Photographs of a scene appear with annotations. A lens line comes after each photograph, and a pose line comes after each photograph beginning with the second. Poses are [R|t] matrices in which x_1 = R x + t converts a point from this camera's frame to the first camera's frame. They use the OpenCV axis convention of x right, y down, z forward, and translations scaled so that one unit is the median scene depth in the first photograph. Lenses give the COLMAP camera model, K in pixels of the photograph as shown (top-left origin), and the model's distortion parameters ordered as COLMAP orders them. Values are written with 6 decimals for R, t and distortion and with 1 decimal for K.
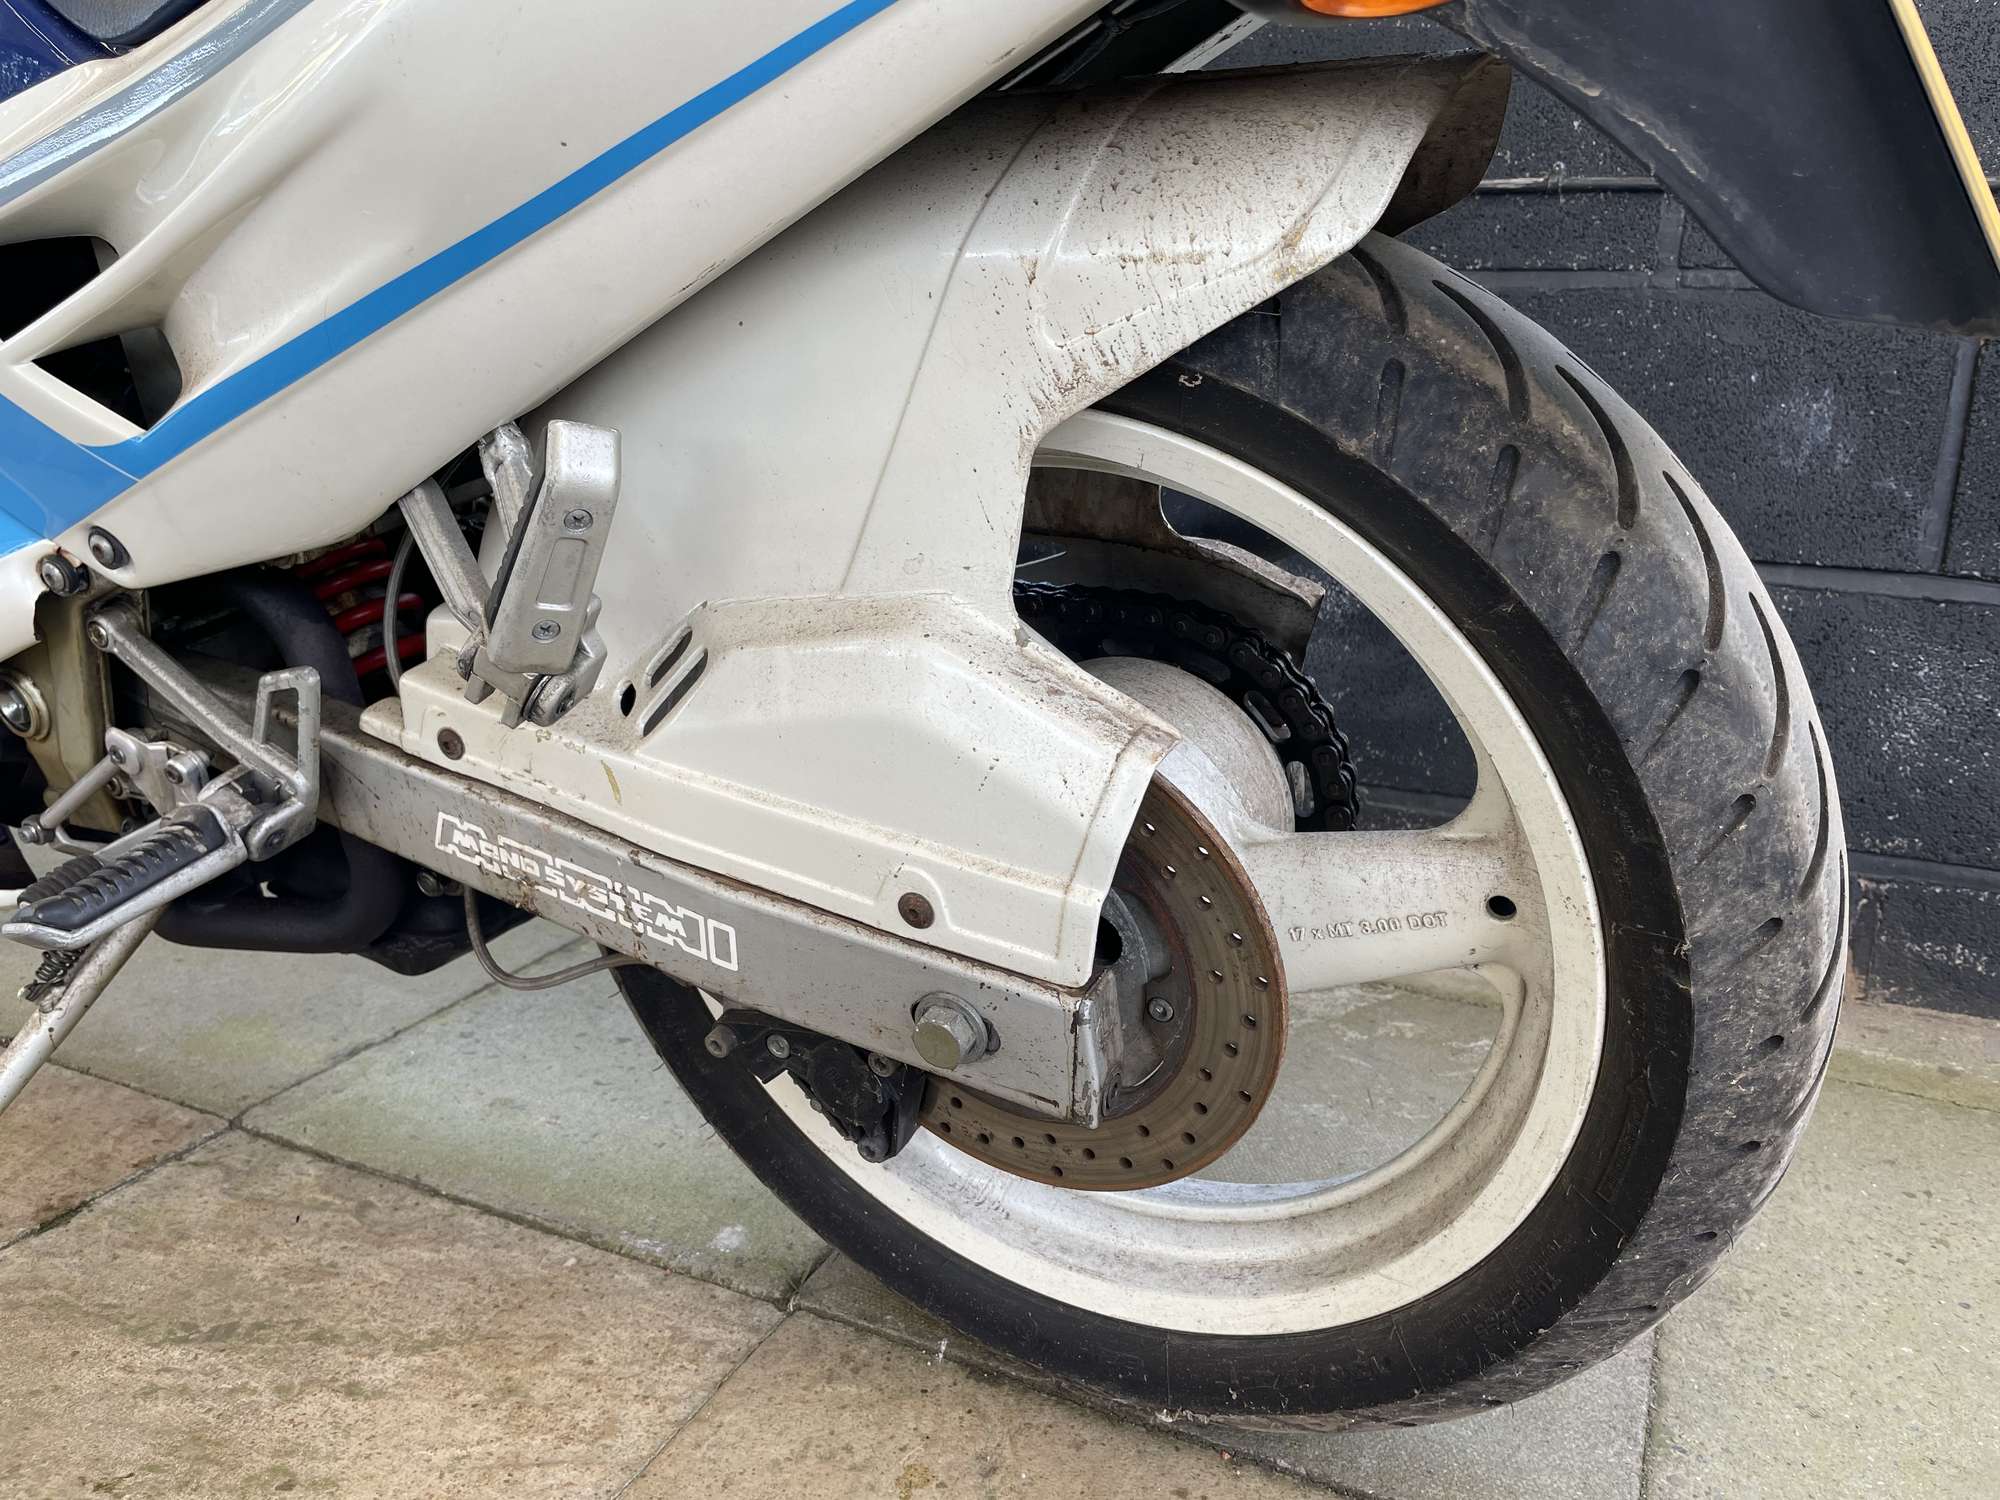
lens RADIAL K [[1529.2, 0, 989.3], [0, 1529.2, 739.8], [0, 0, 1]] dist [0.081422, -0.122961]
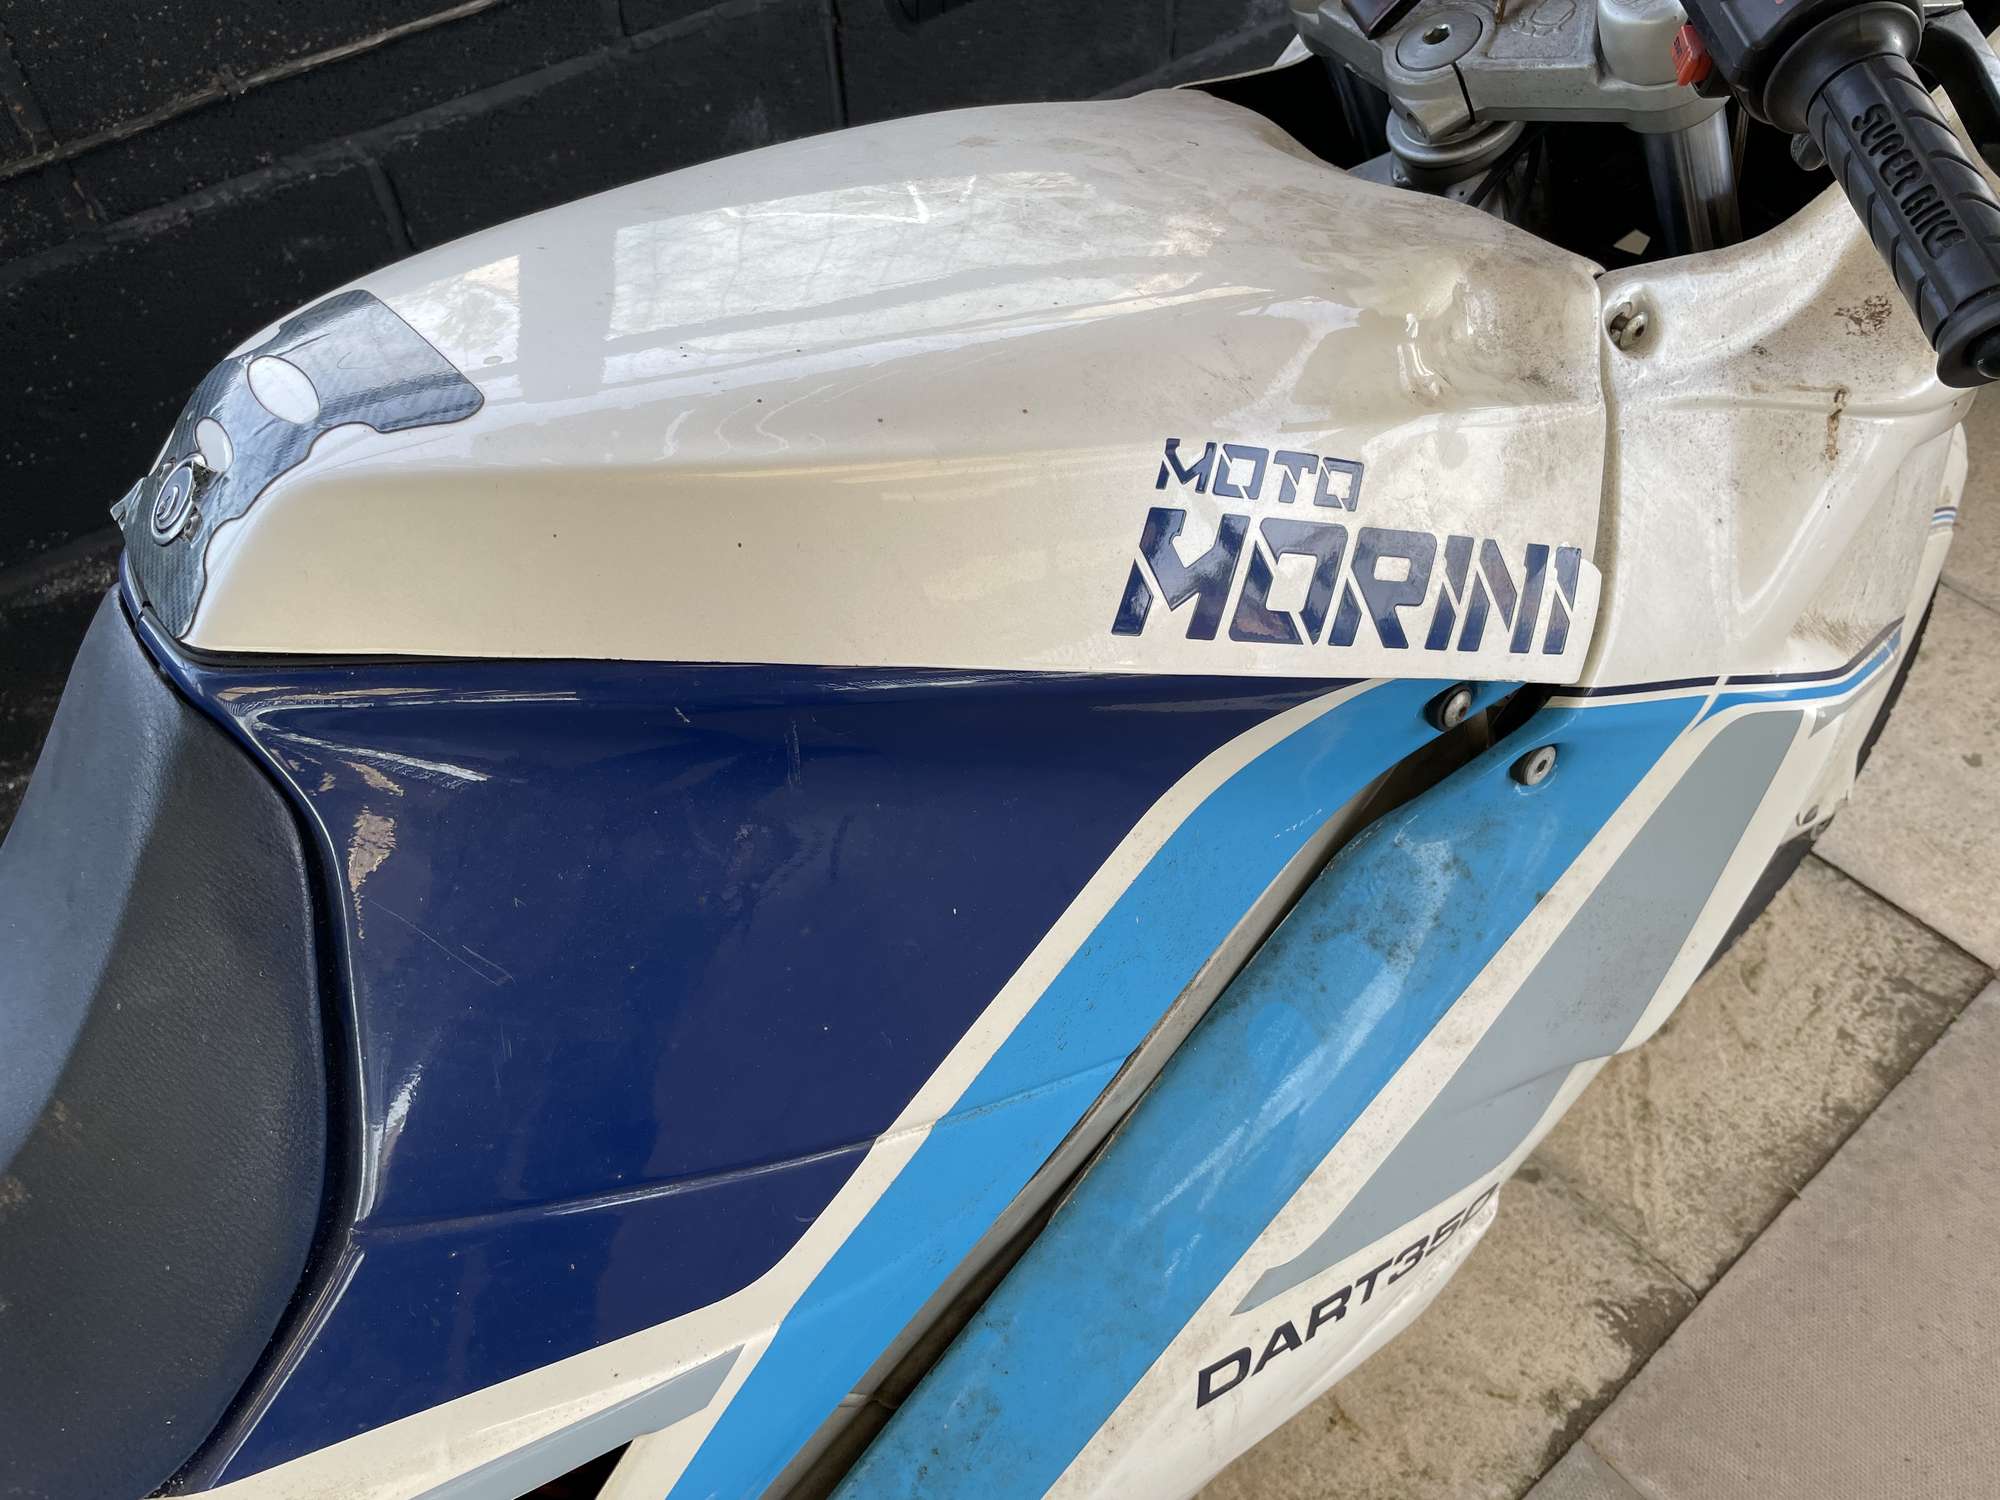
lens RADIAL K [[1521.4, 0, 1003.0], [0, 1521.4, 755.9], [0, 0, 1]] dist [0.076146, -0.117201]
pose [[0.418928, -0.700701, 0.577510, -0.585175], [0.275985, 0.704179, 0.654190, -0.823092], [-0.865062, -0.114675, 0.488383, 0.275834]]
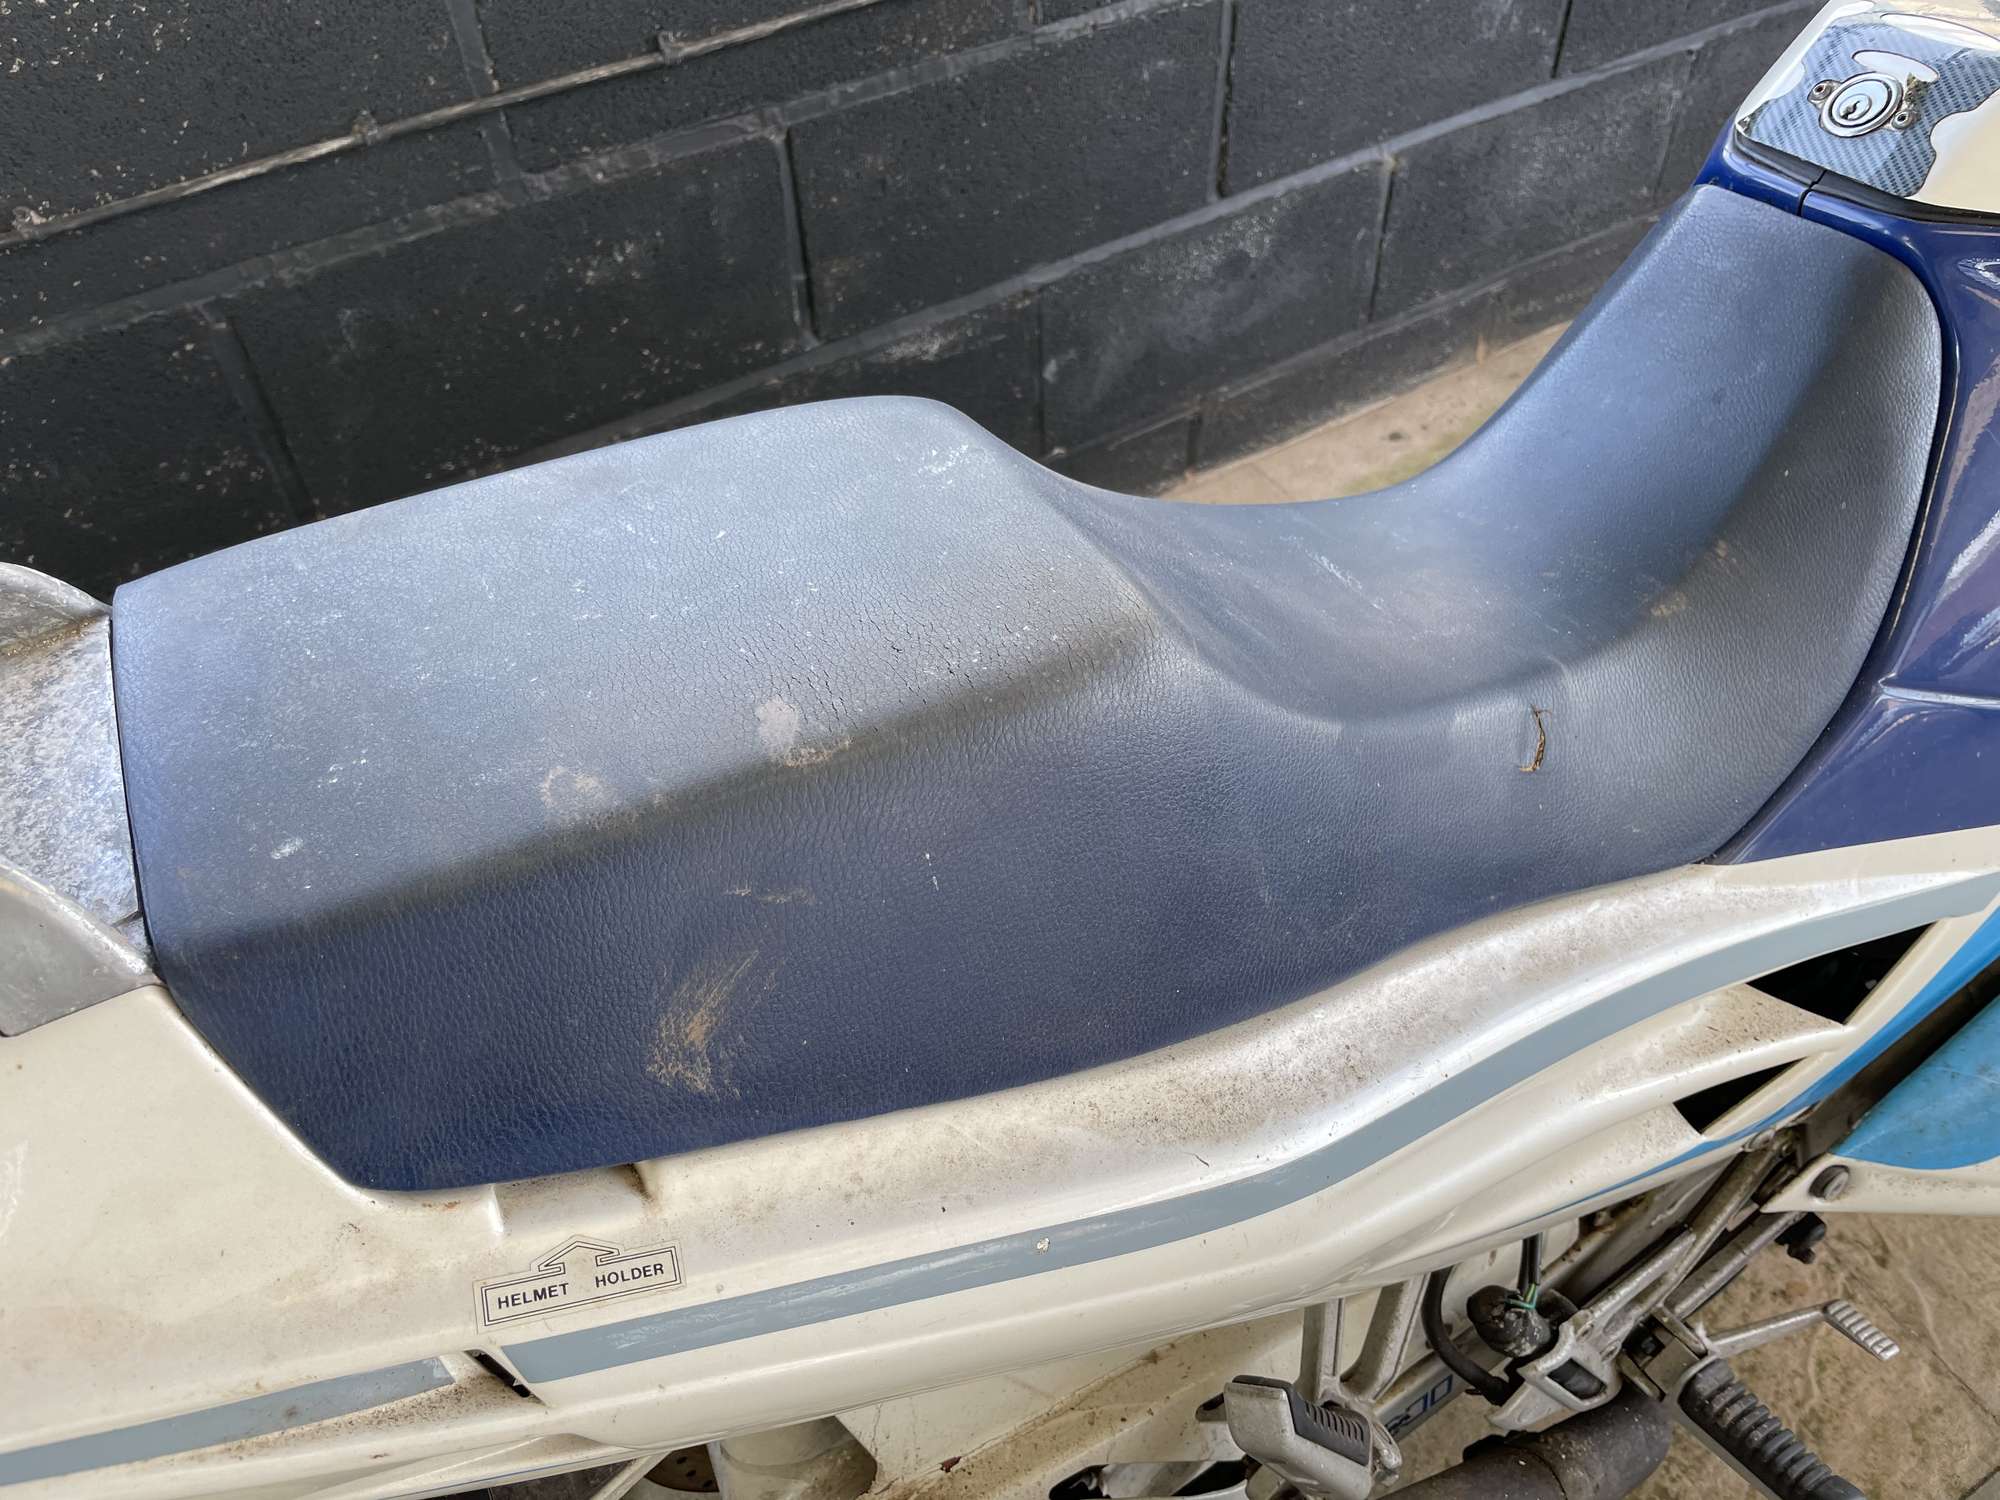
lens RADIAL K [[1525.9, 0, 1006.5], [0, 1525.9, 742.4], [0, 0, 1]] dist [0.080977, -0.129605]
pose [[0.562378, -0.644301, 0.518274, -1.100445], [0.258353, 0.732316, 0.630053, -0.948499], [-0.785484, -0.220430, 0.578296, 0.615664]]
